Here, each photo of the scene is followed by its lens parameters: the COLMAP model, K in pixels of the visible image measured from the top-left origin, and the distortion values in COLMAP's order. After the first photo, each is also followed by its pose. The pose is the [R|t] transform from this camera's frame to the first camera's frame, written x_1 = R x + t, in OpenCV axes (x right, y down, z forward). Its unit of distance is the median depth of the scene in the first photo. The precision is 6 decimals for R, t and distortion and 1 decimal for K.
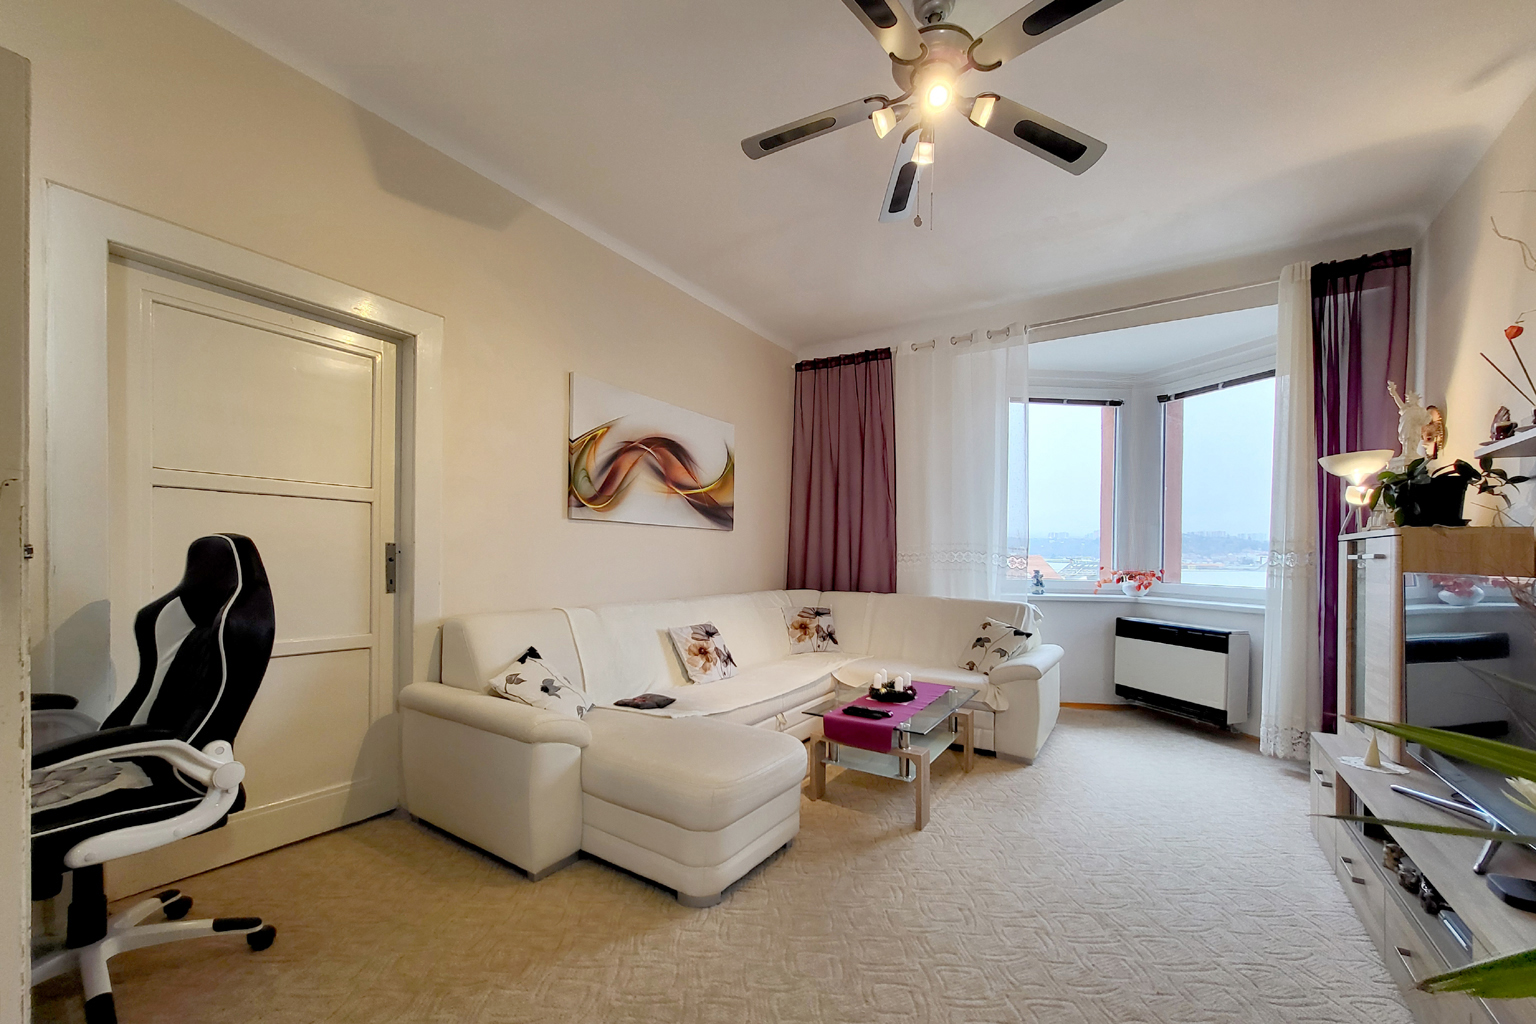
lens RADIAL K [[594.6, 0, 760.5], [0, 594.6, 562.7], [0, 0, 1]] dist [-0.001509, -0.000467]
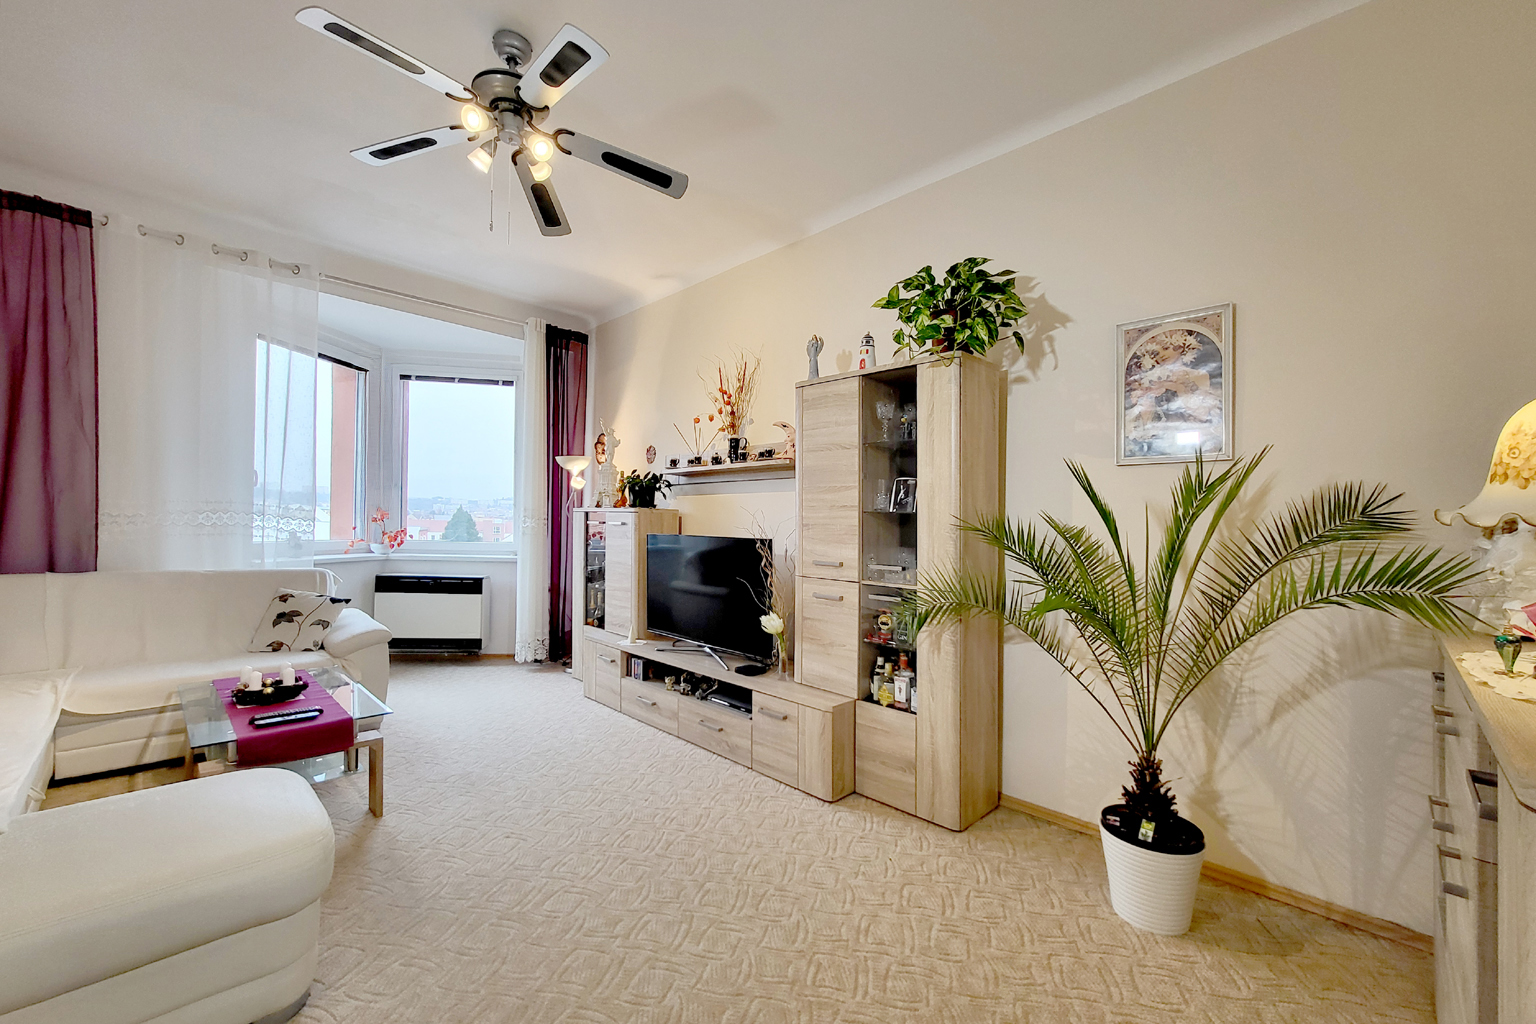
lens RADIAL K [[597.0, 0, 741.0], [0, 597.0, 511.8], [0, 0, 1]] dist [0.001113, 0.000062]
pose [[0.242869, 0.006350, 0.970038, -0.326621], [-0.004550, 0.999975, -0.005407, -0.020996], [-0.970048, -0.003100, 0.242892, 0.134195]]
